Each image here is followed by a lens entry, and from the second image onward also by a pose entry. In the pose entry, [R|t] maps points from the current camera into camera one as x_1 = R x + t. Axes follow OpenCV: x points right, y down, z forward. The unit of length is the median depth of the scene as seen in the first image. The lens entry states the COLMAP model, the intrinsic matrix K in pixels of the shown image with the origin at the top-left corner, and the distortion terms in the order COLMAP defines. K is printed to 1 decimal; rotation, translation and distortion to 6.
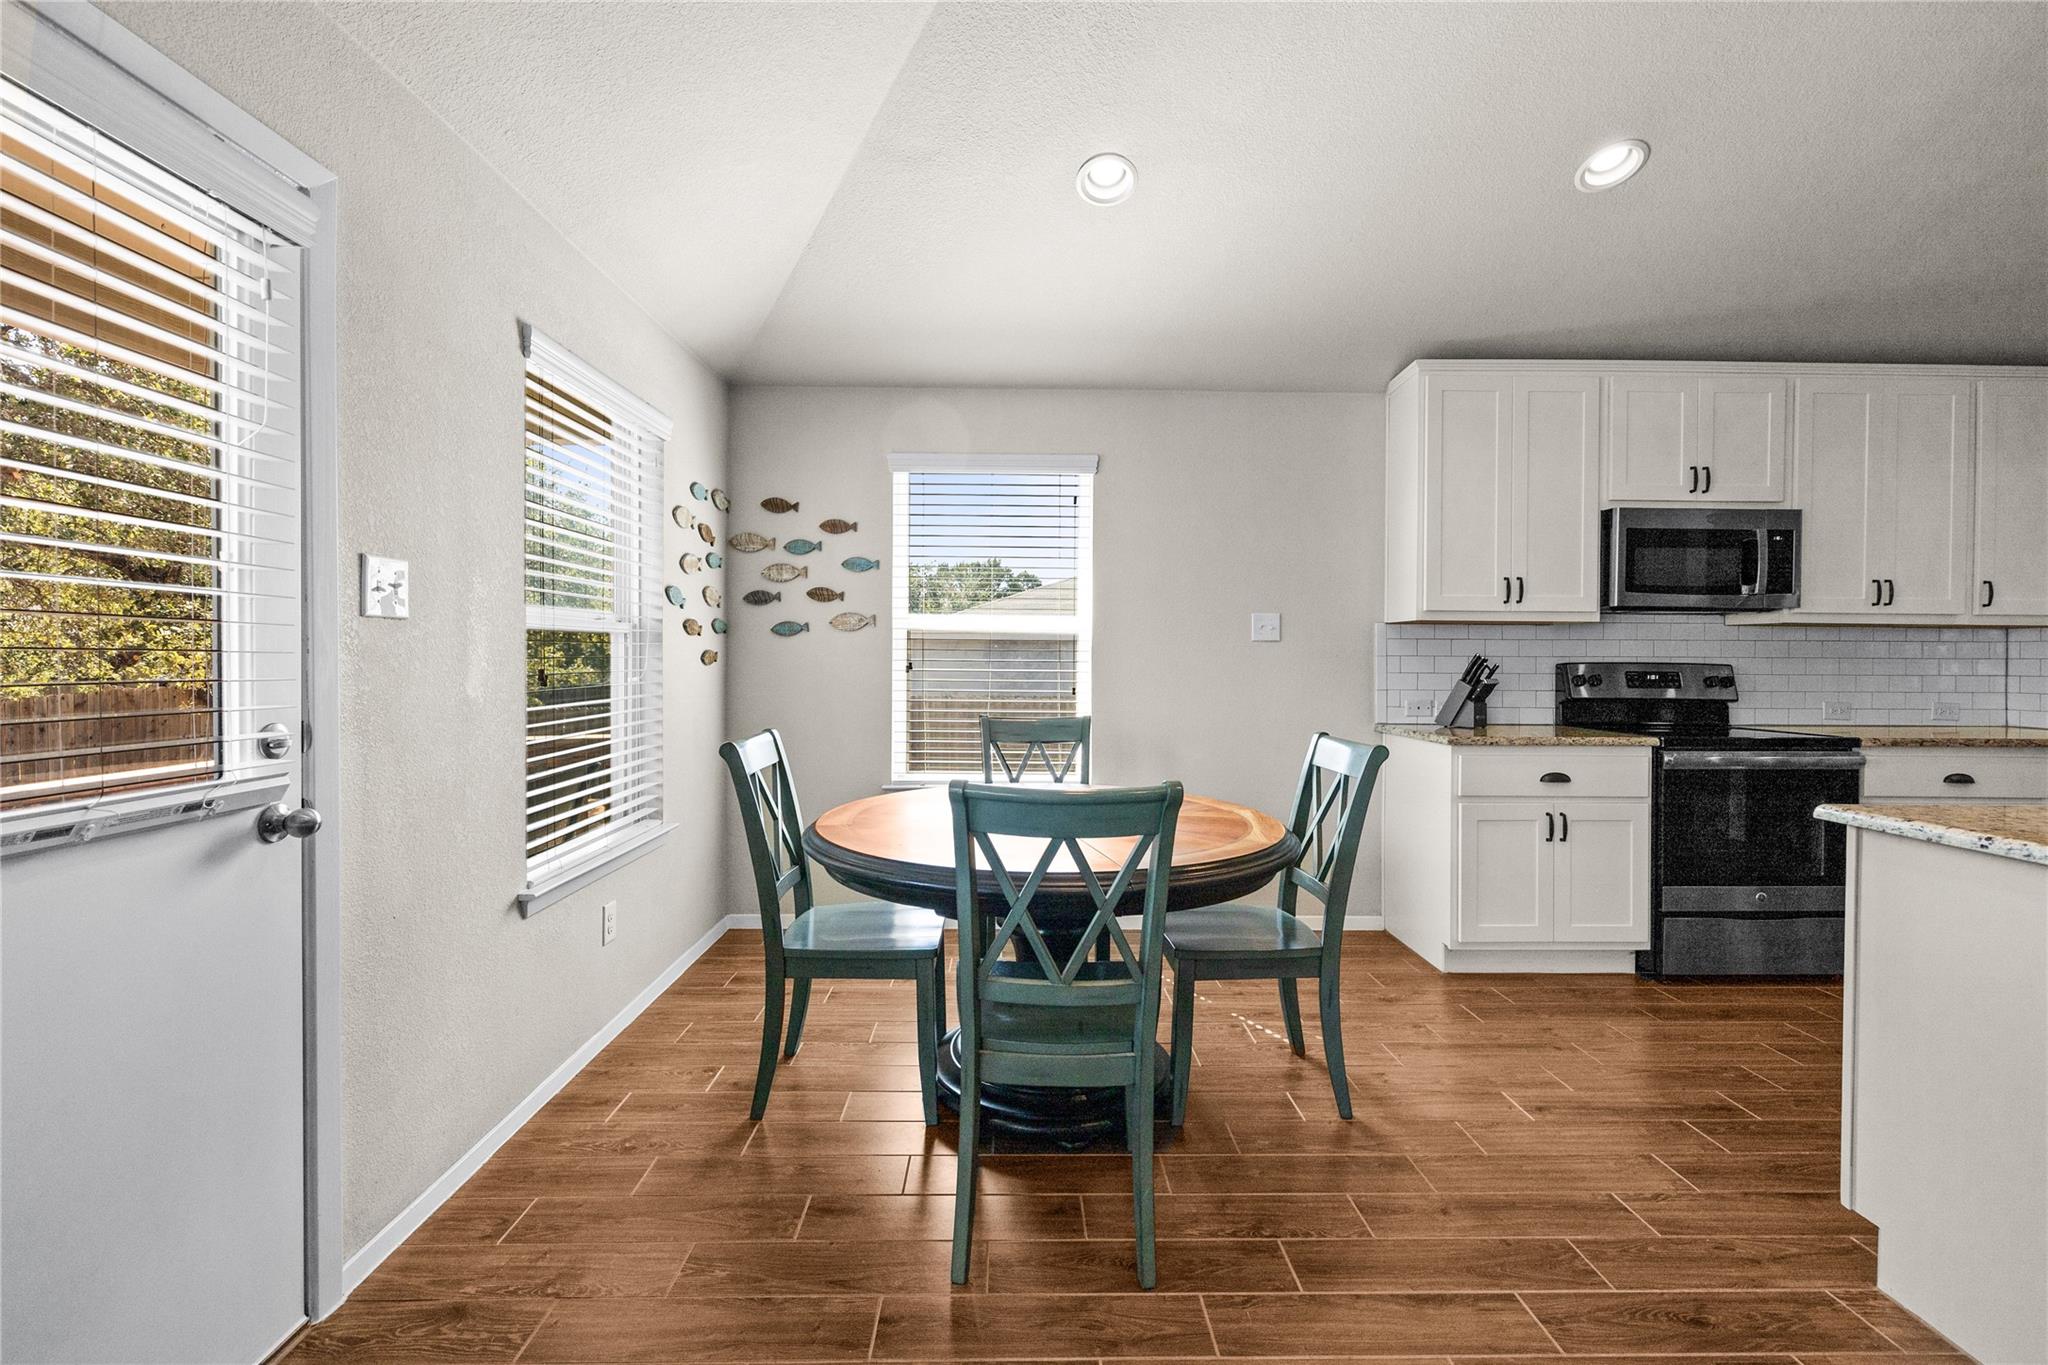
lens RADIAL K [[857.9, 0, 1005.4], [0, 857.9, 660.8], [0, 0, 1]] dist [-0.001791, 0.000507]
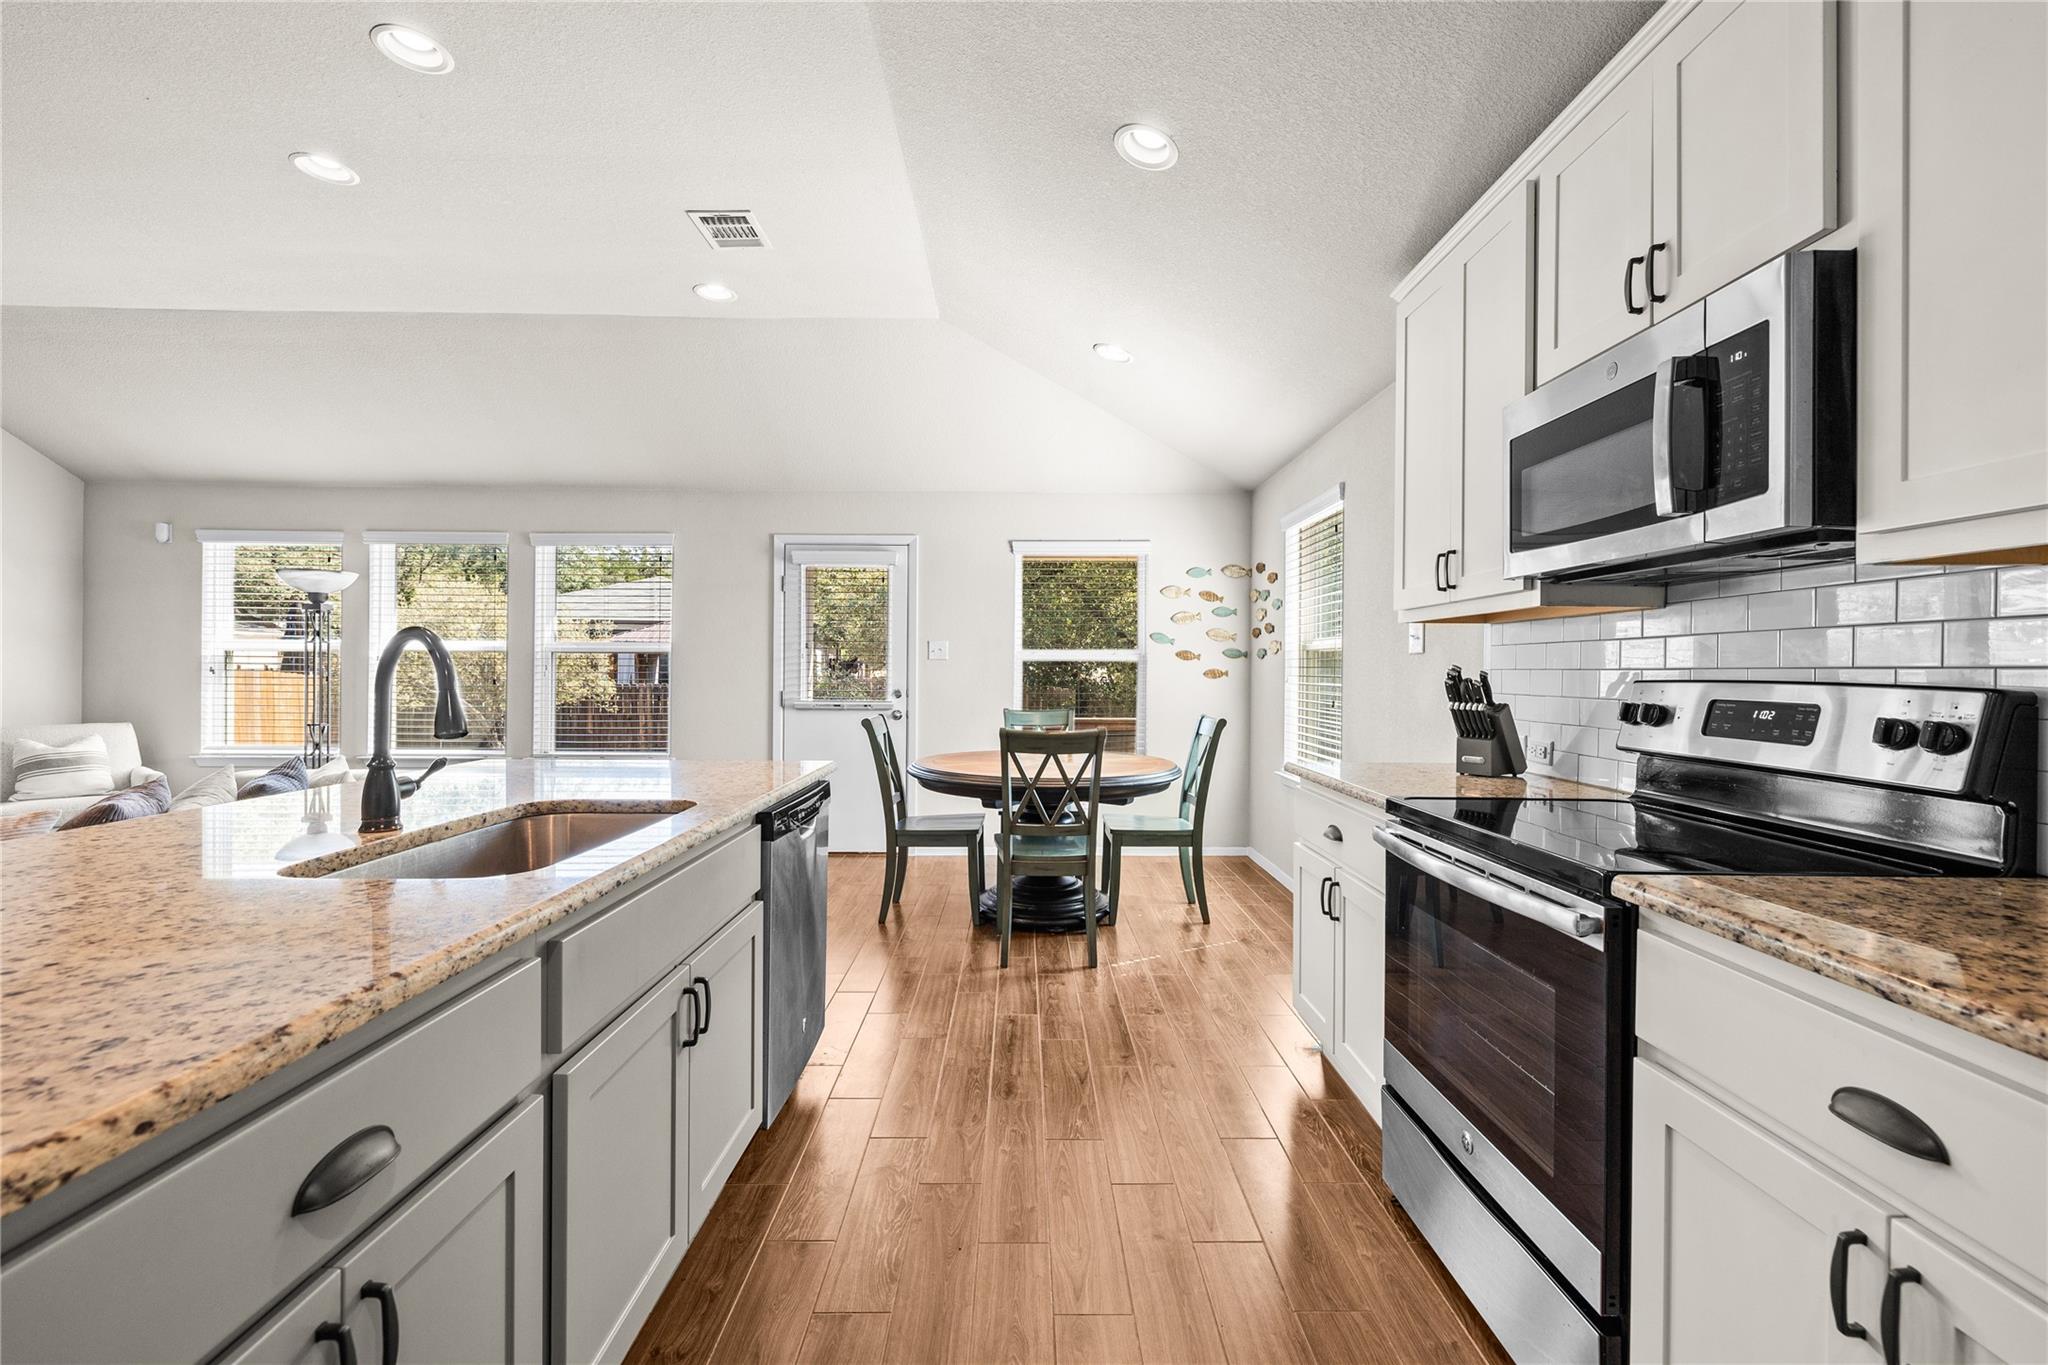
lens RADIAL K [[857.9, 0, 1031.8], [0, 857.9, 676.5], [0, 0, 1]] dist [-0.001791, 0.000507]
pose [[0.006963, 0.000246, -0.999976, 1.202168], [-0.012275, 0.999925, 0.000161, 0.004245], [0.999900, 0.012274, 0.006966, 0.638995]]
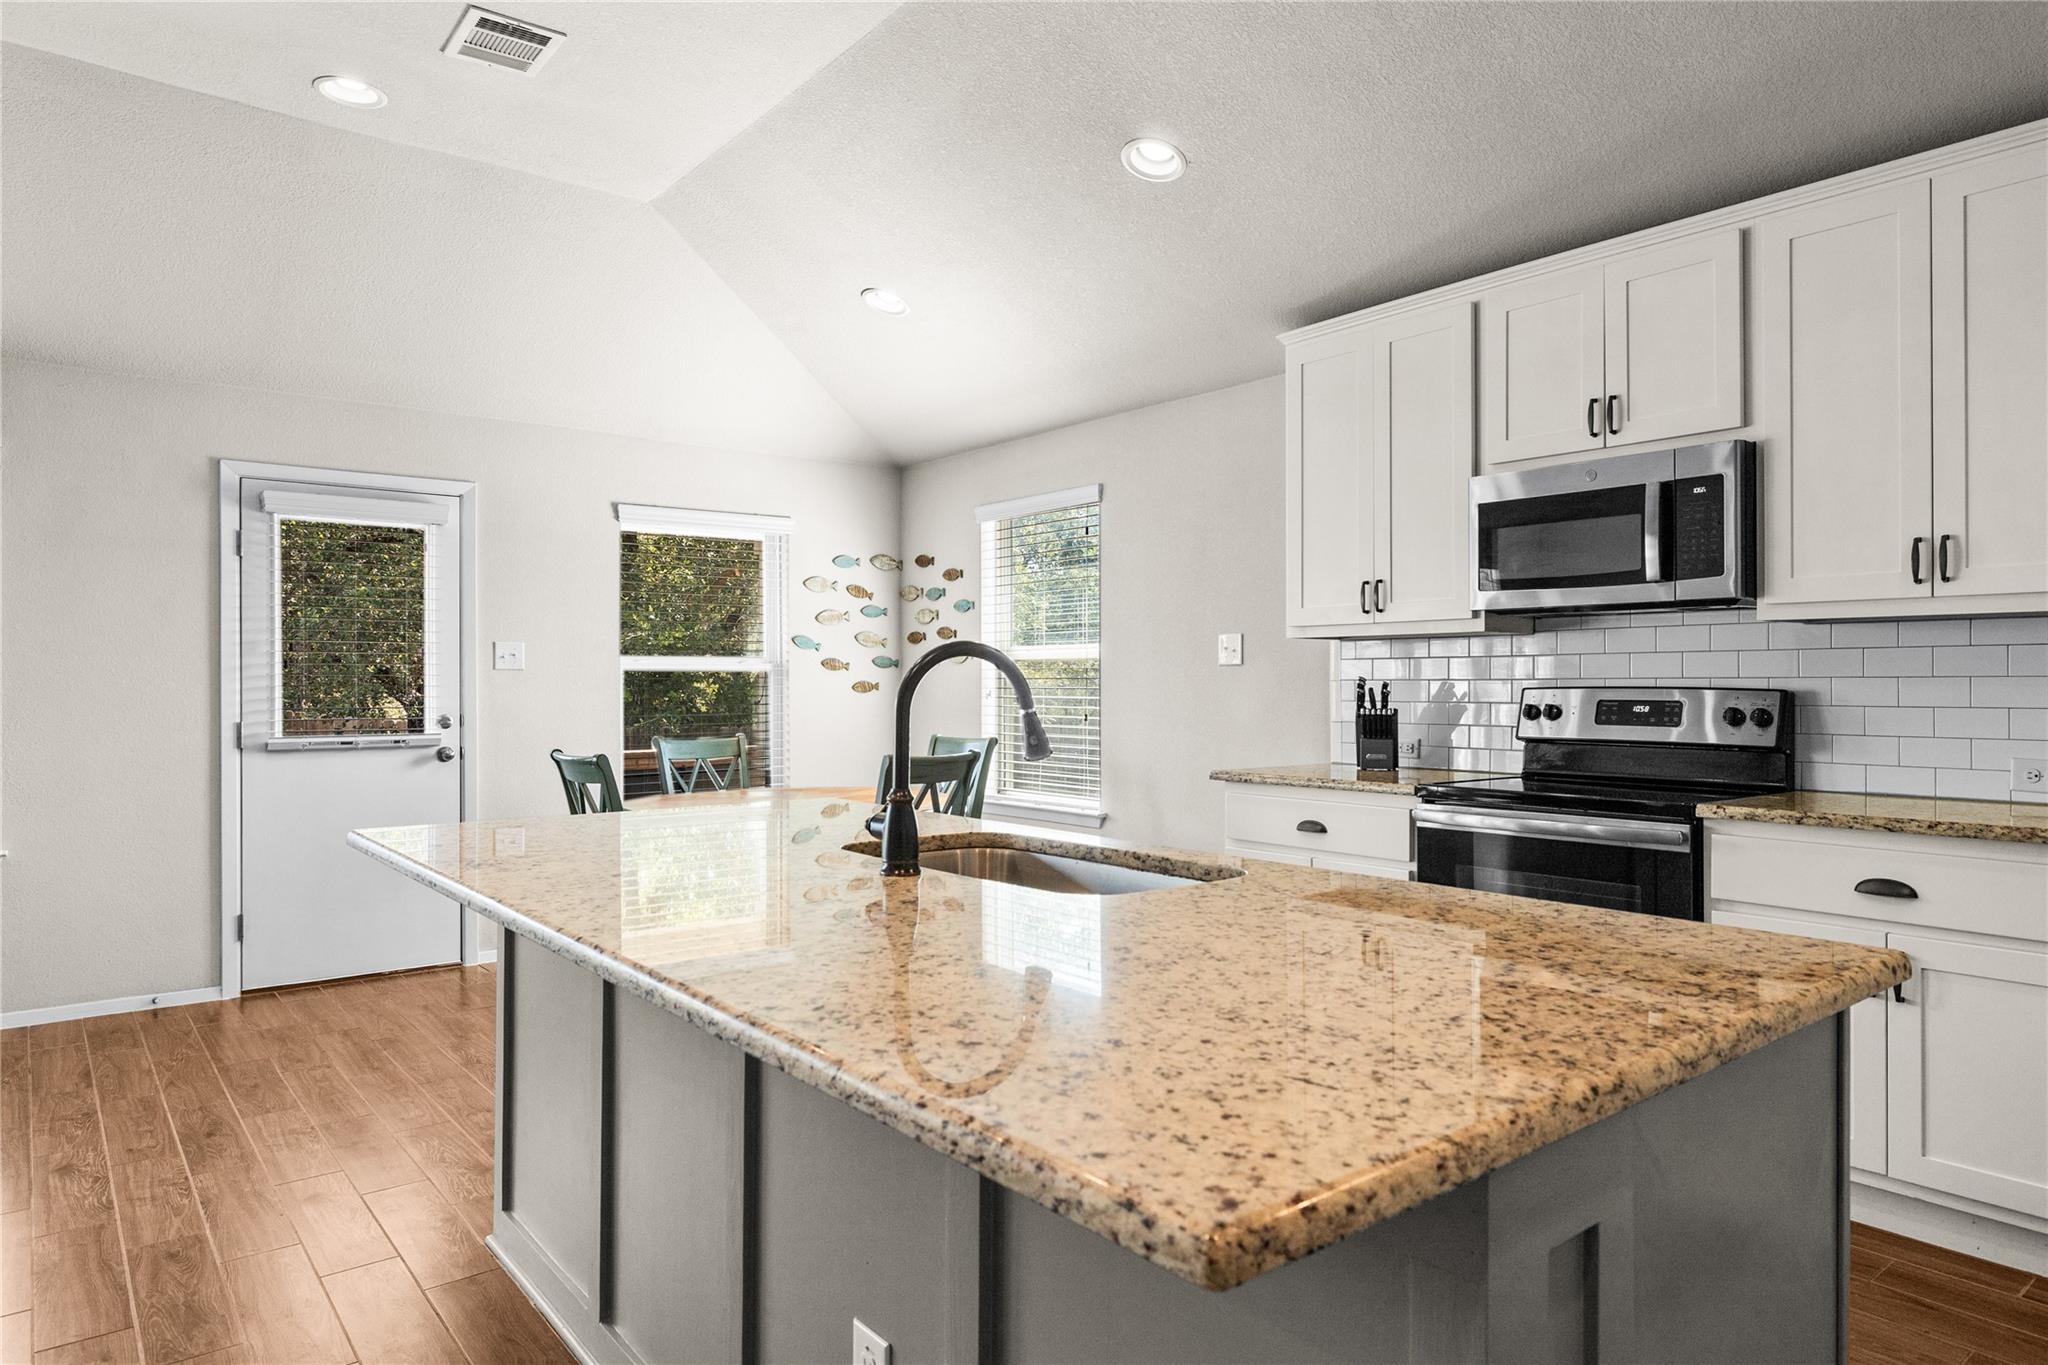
lens RADIAL K [[1217.8, 0, 1024.9], [0, 1217.8, 684.2], [0, 0, 1]] dist [-0.003161, 0.001960]
pose [[0.625233, -0.007406, -0.780403, 1.209478], [0.001435, 0.999964, -0.008340, 0.007243], [0.780437, 0.004095, 0.625221, 0.041443]]
